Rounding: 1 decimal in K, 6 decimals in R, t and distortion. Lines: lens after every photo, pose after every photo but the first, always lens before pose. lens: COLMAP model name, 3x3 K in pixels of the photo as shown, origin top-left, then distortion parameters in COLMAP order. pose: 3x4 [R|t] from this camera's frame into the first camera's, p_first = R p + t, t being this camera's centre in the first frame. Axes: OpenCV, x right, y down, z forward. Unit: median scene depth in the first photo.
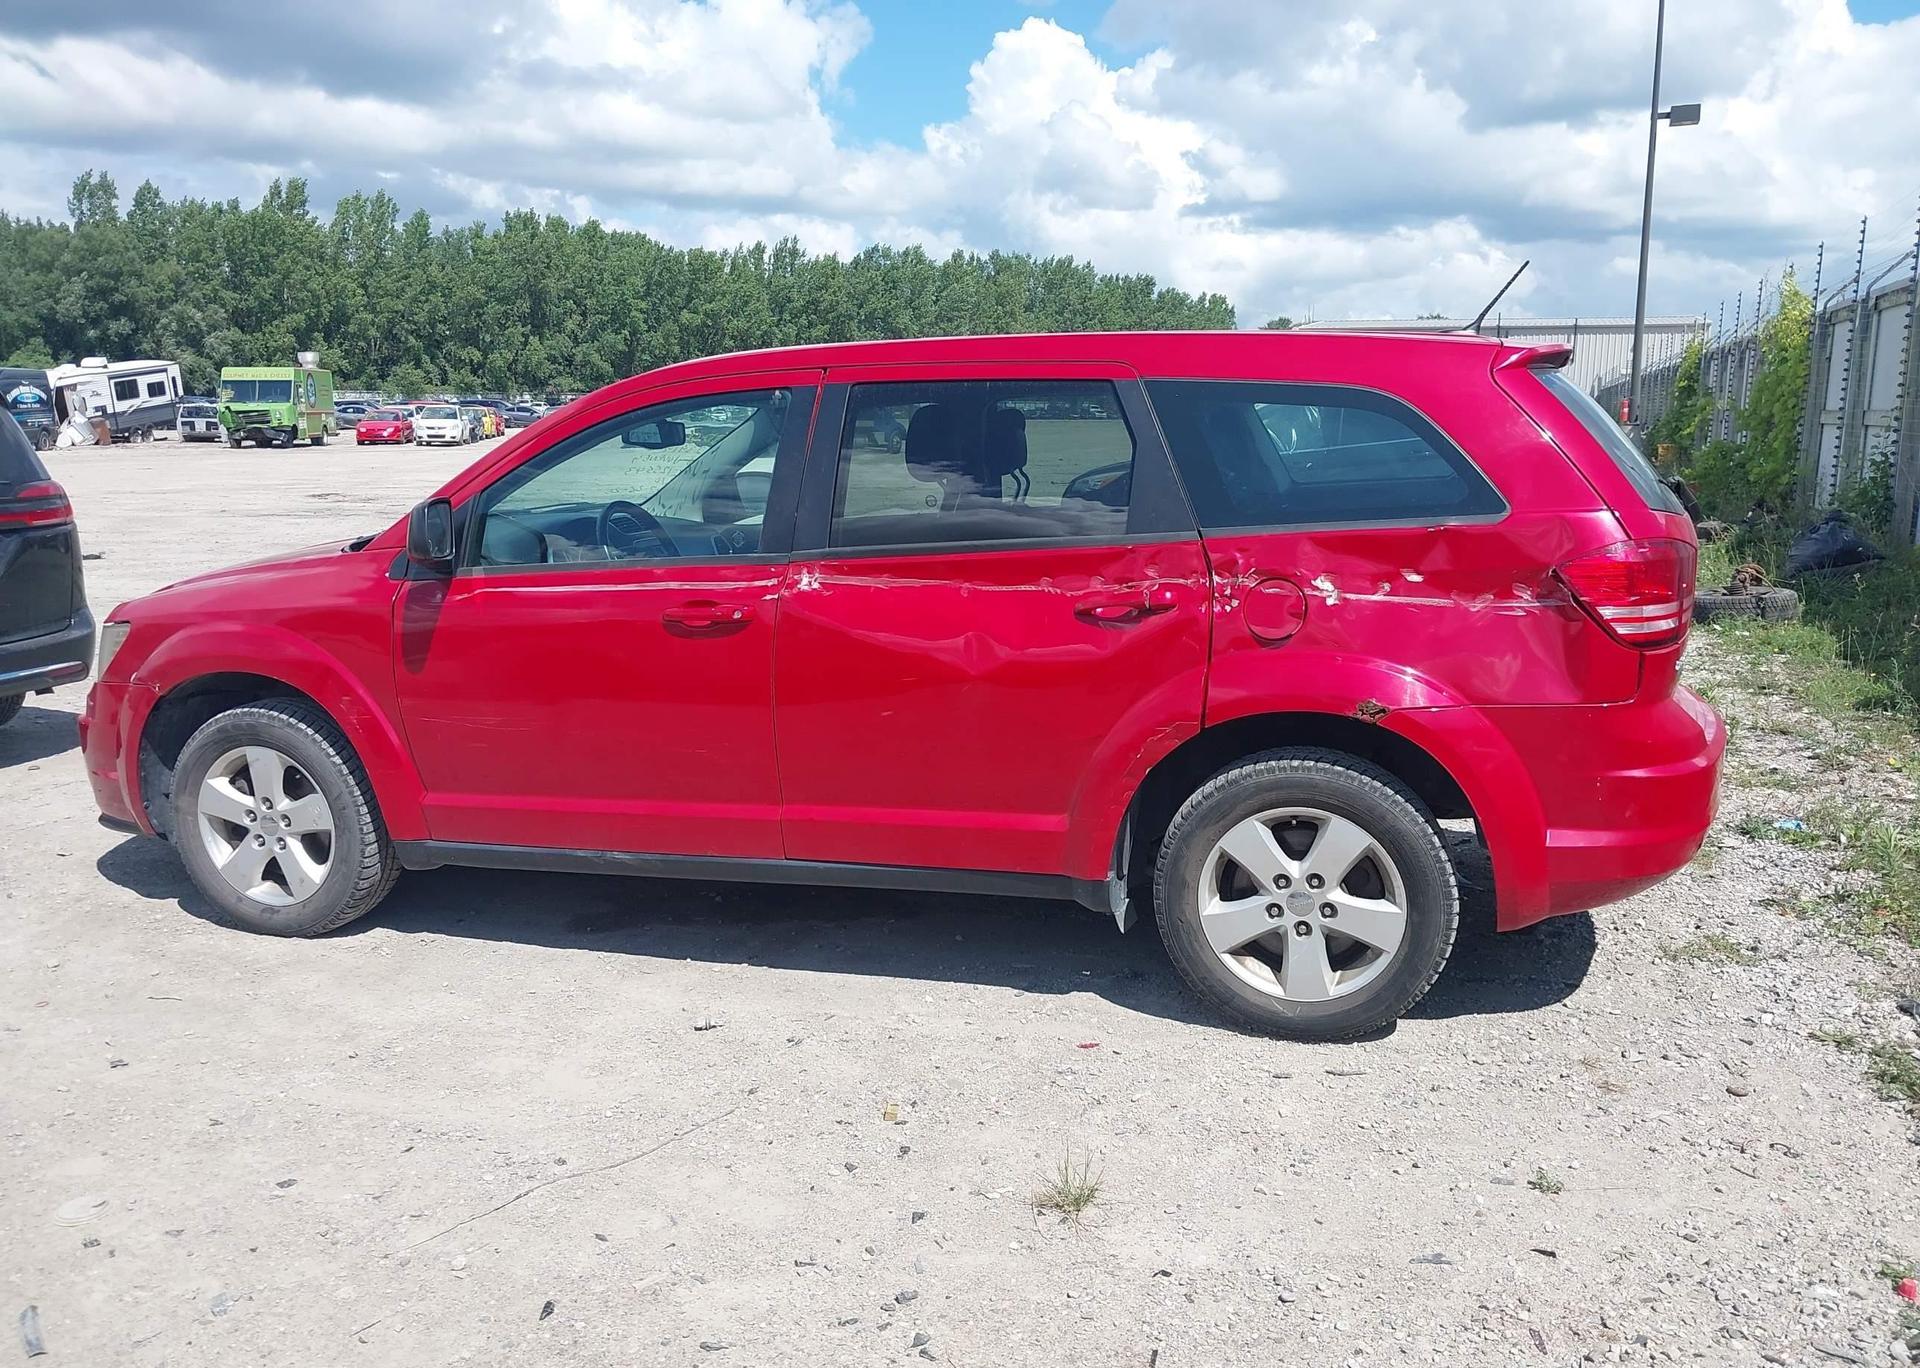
lens RADIAL K [[1535.4, 0, 963.3], [0, 1535.4, 690.6], [0, 0, 1]] dist [-0.008127, 0.011567]
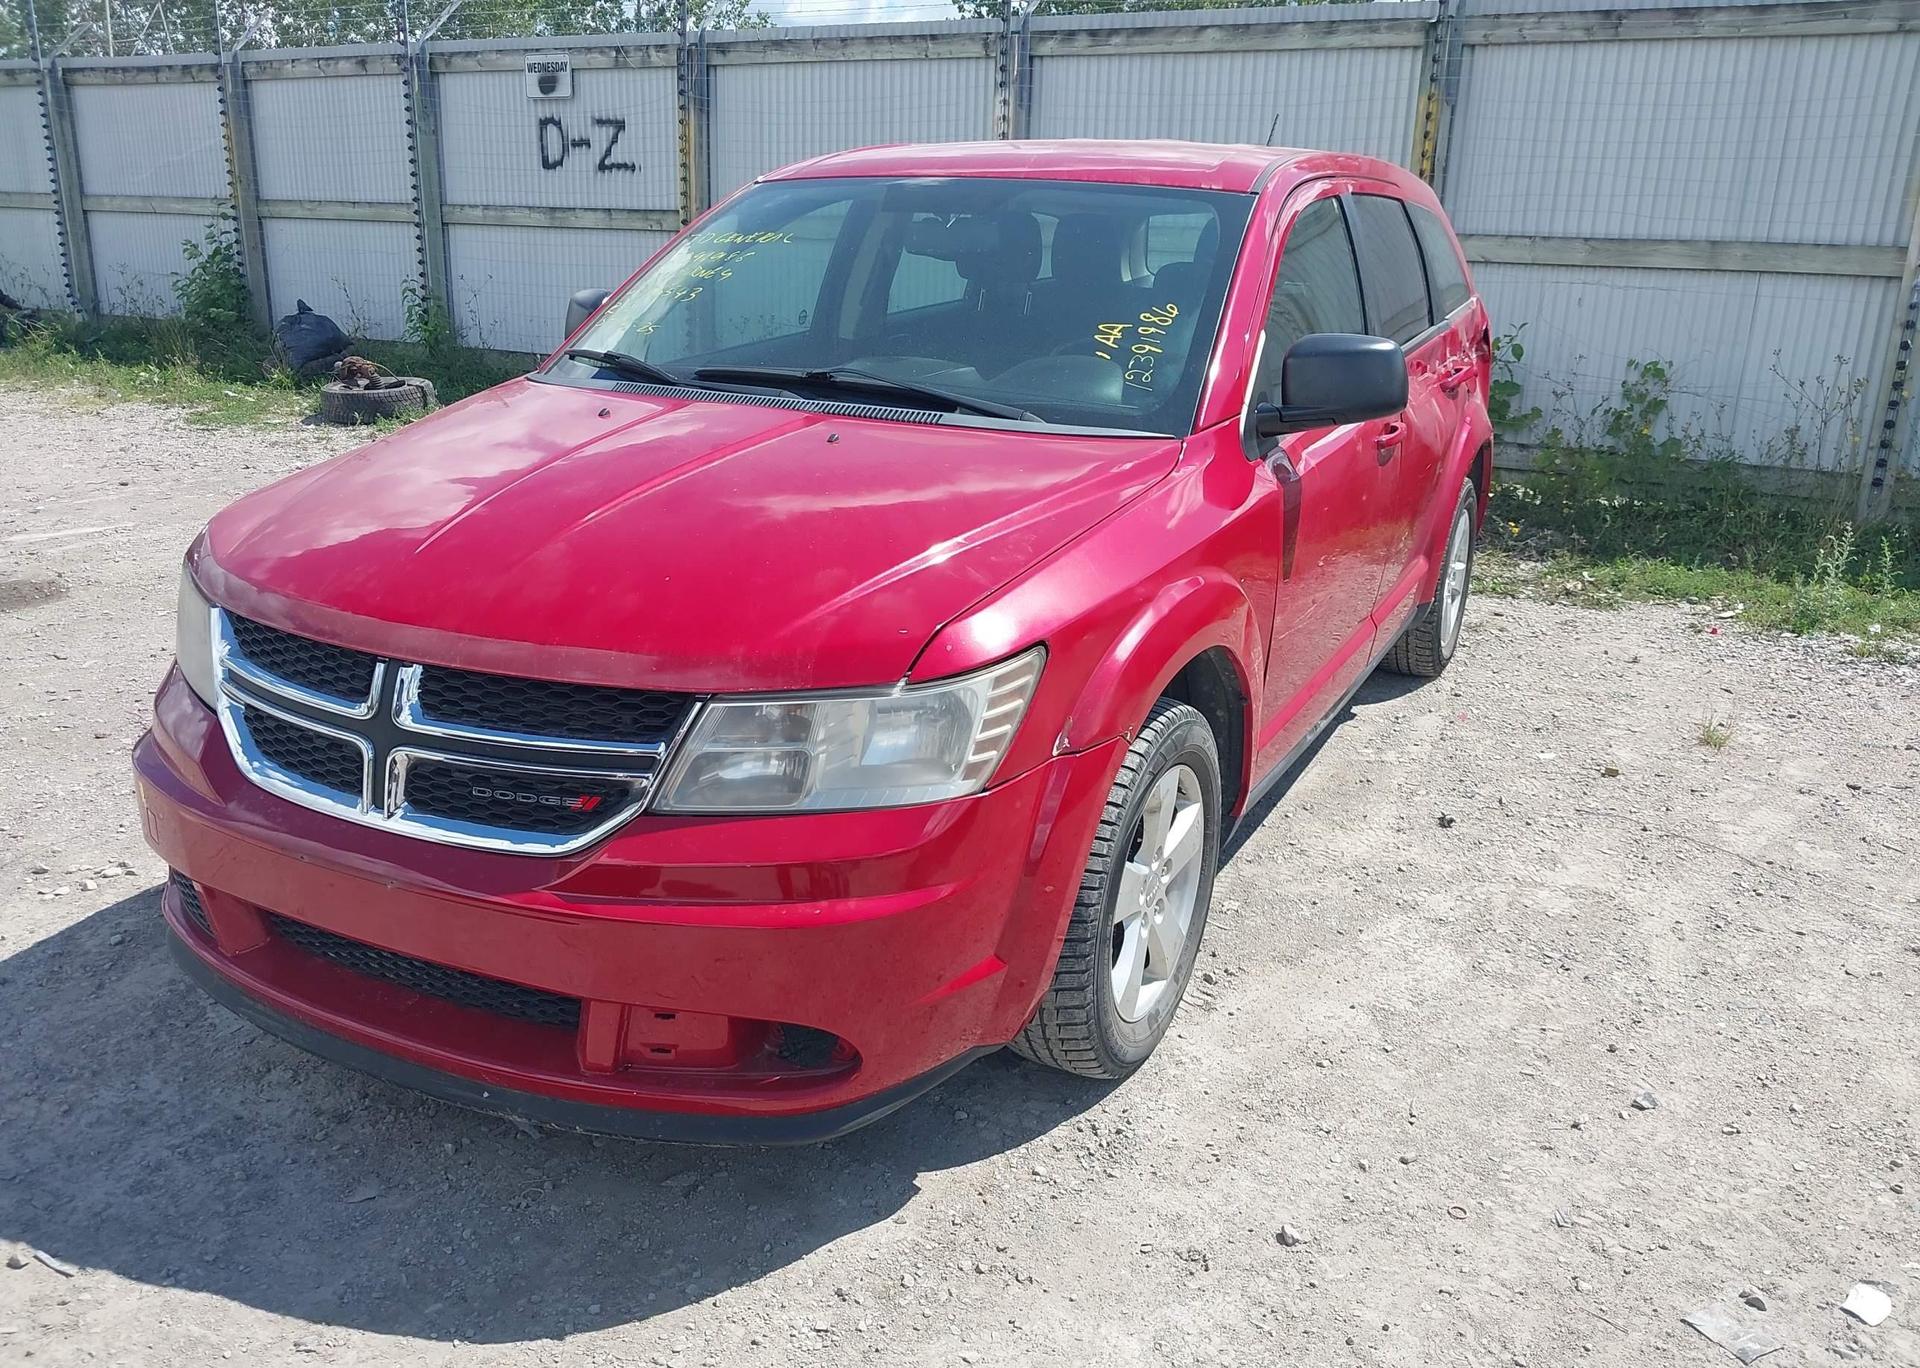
lens RADIAL K [[1535.4, 0, 977.1], [0, 1535.4, 686.9], [0, 0, 1]] dist [-0.008127, 0.011567]
pose [[0.171634, -0.274590, 0.946119, -1.255459], [0.145390, 0.956915, 0.251348, -0.188697], [-0.974373, 0.094416, 0.204161, 1.141569]]
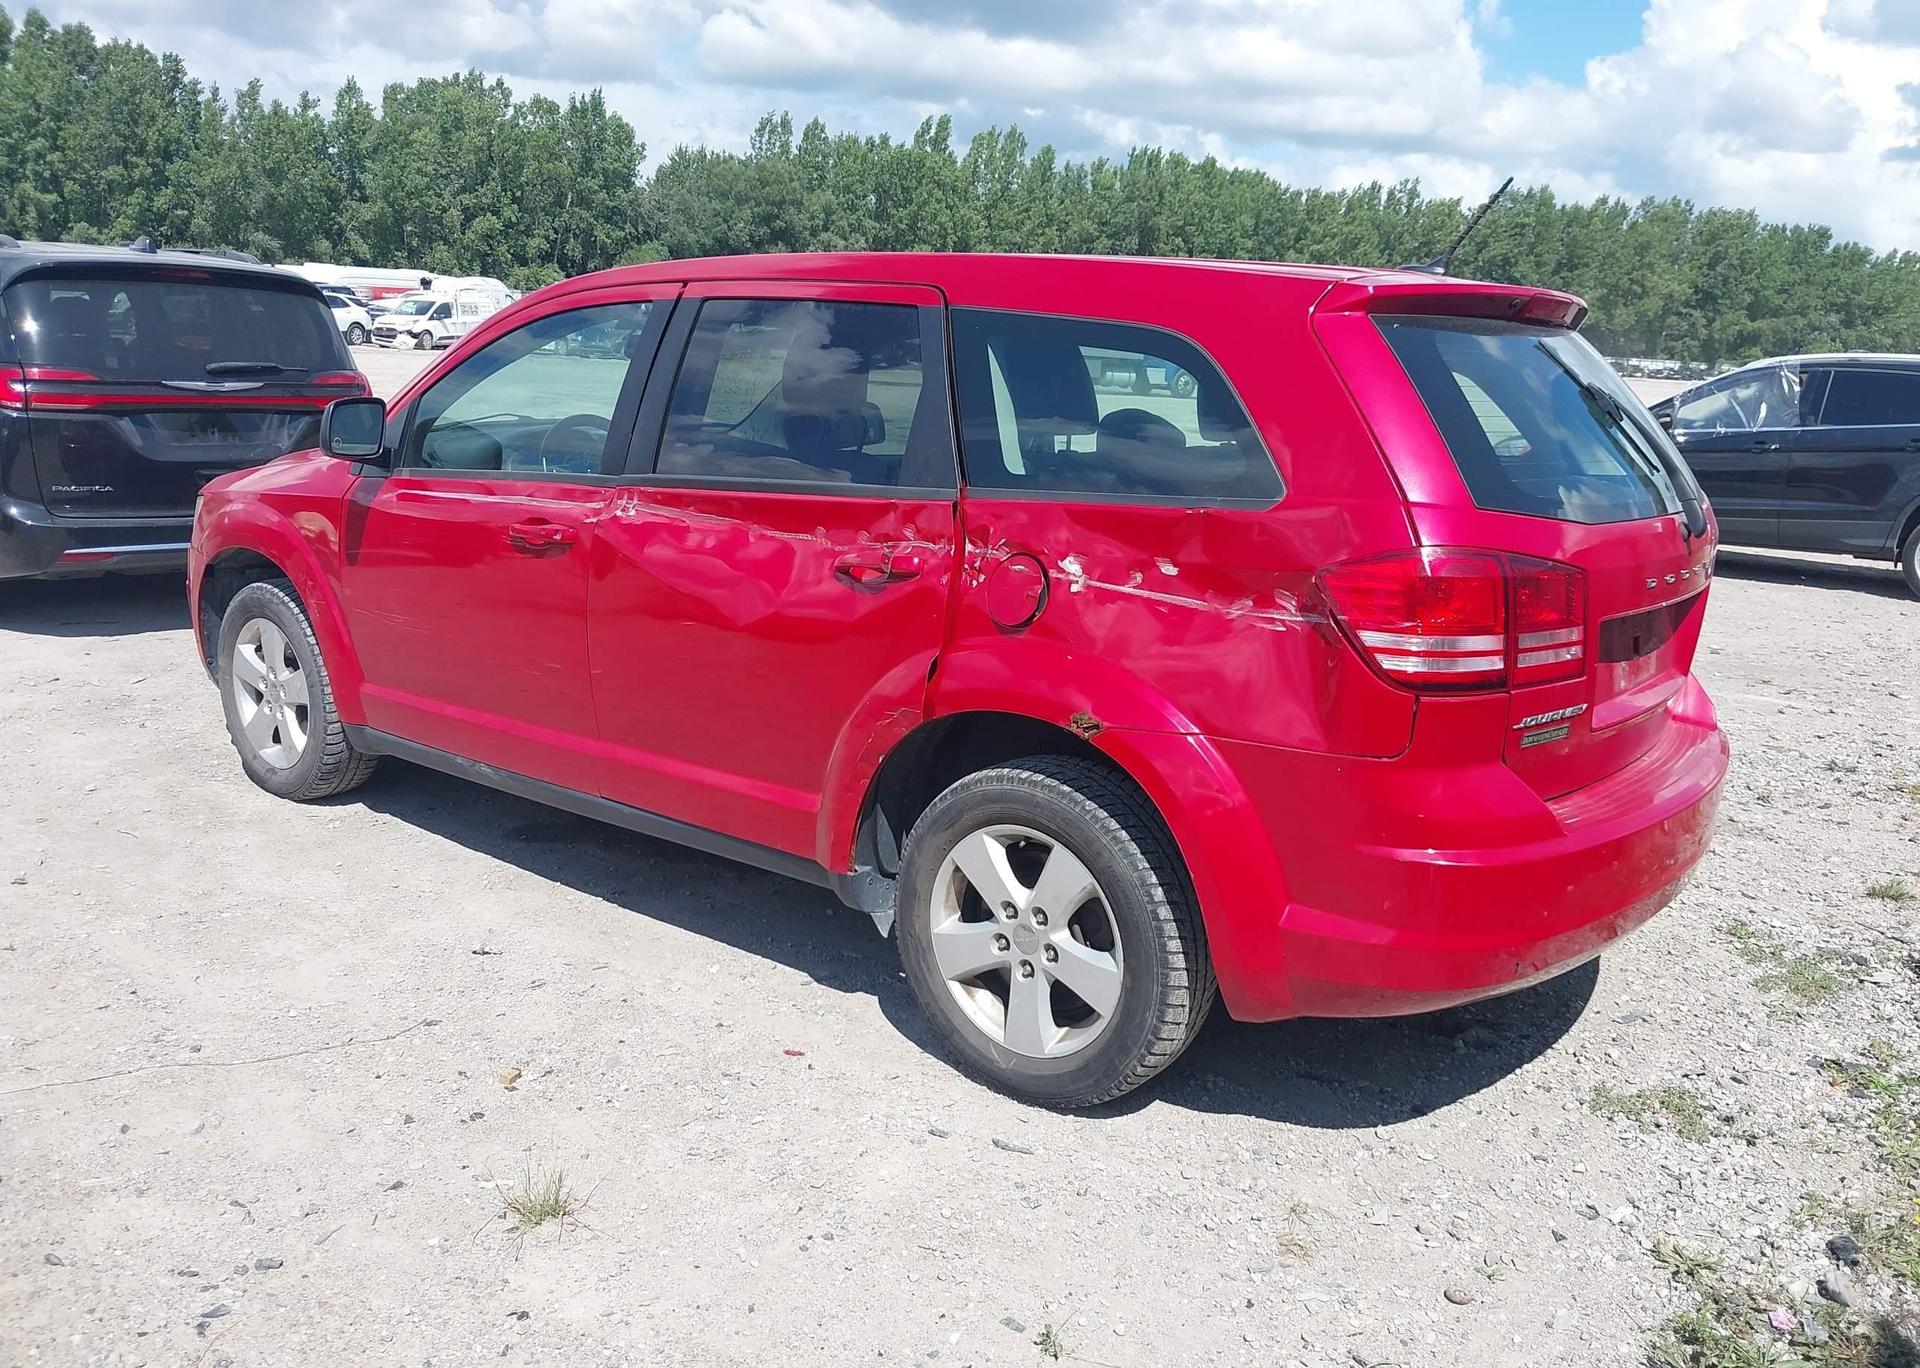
lens RADIAL K [[1535.4, 0, 949.2], [0, 1535.4, 674.6], [0, 0, 1]] dist [-0.008127, 0.011567]
pose [[0.926374, 0.127209, -0.354469, 0.461022], [-0.117478, 0.991869, 0.048934, -0.042615], [0.357812, -0.003688, 0.933786, 0.196079]]
